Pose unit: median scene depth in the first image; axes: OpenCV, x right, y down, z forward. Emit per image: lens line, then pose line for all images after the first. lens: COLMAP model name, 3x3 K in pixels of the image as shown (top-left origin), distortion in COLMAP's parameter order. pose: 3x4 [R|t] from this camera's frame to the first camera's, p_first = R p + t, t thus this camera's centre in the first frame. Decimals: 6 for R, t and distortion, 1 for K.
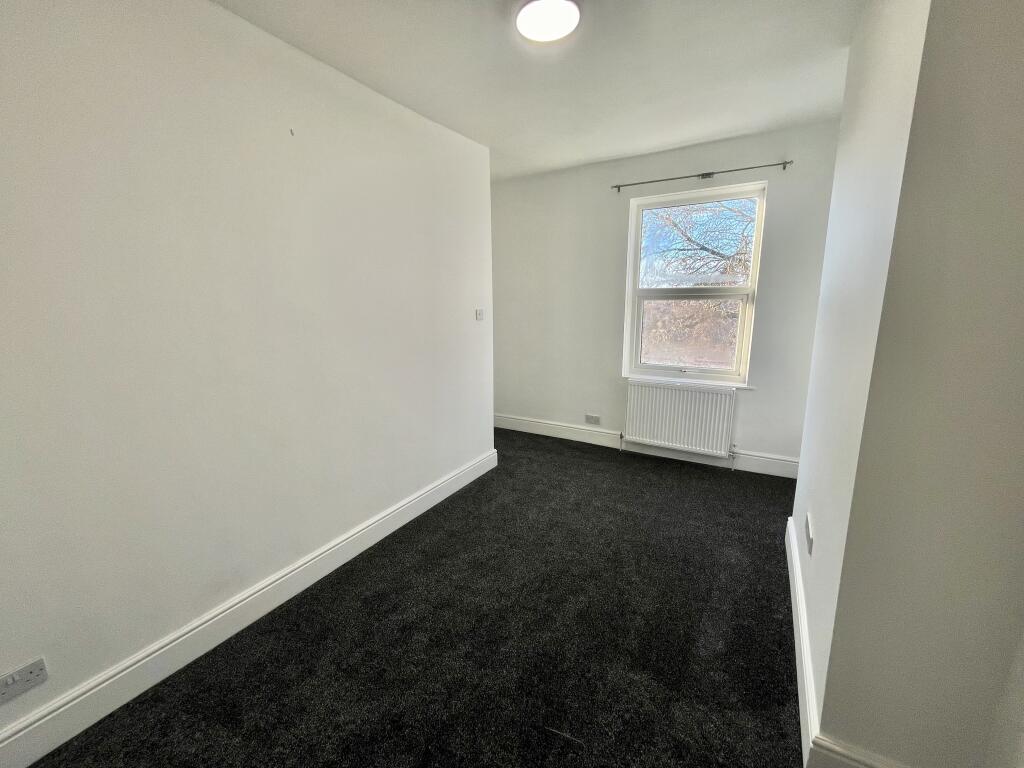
lens RADIAL K [[412.2, 0, 510.5], [0, 412.2, 383.7], [0, 0, 1]] dist [-0.000217, -0.001134]
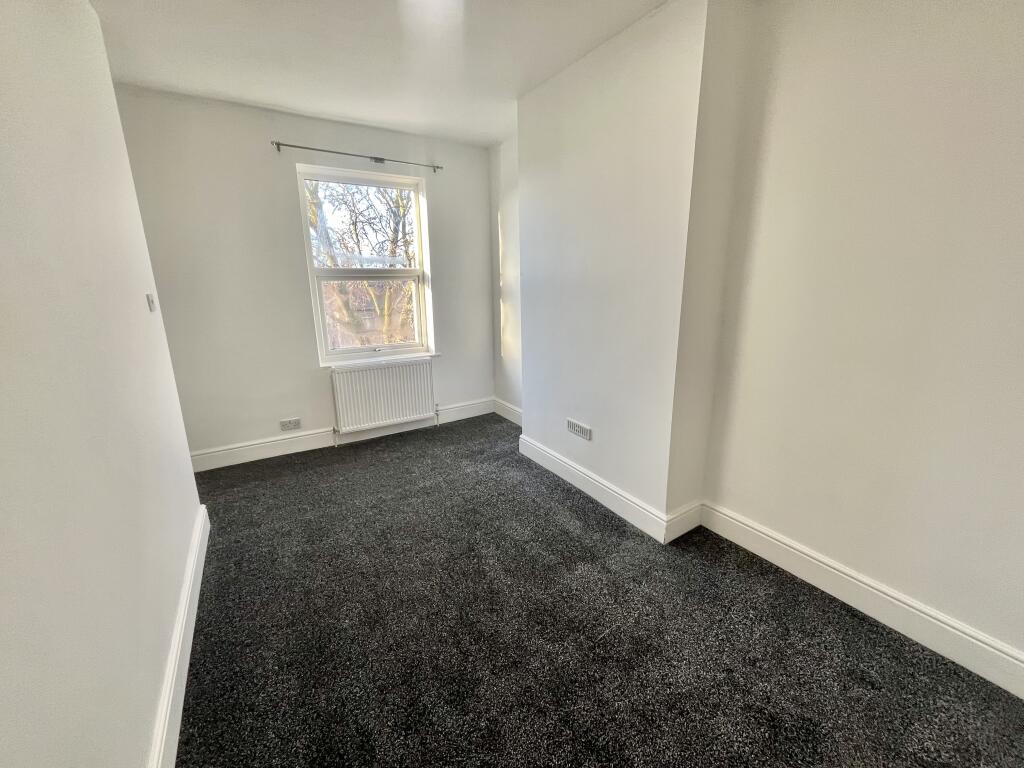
lens RADIAL K [[412.2, 0, 511.0], [0, 412.2, 384.1], [0, 0, 1]] dist [-0.000217, -0.001134]
pose [[0.457313, -0.213236, 0.863362, -0.352736], [0.183074, 0.972607, 0.143245, -0.036666], [-0.870258, 0.092552, 0.483824, 0.228900]]
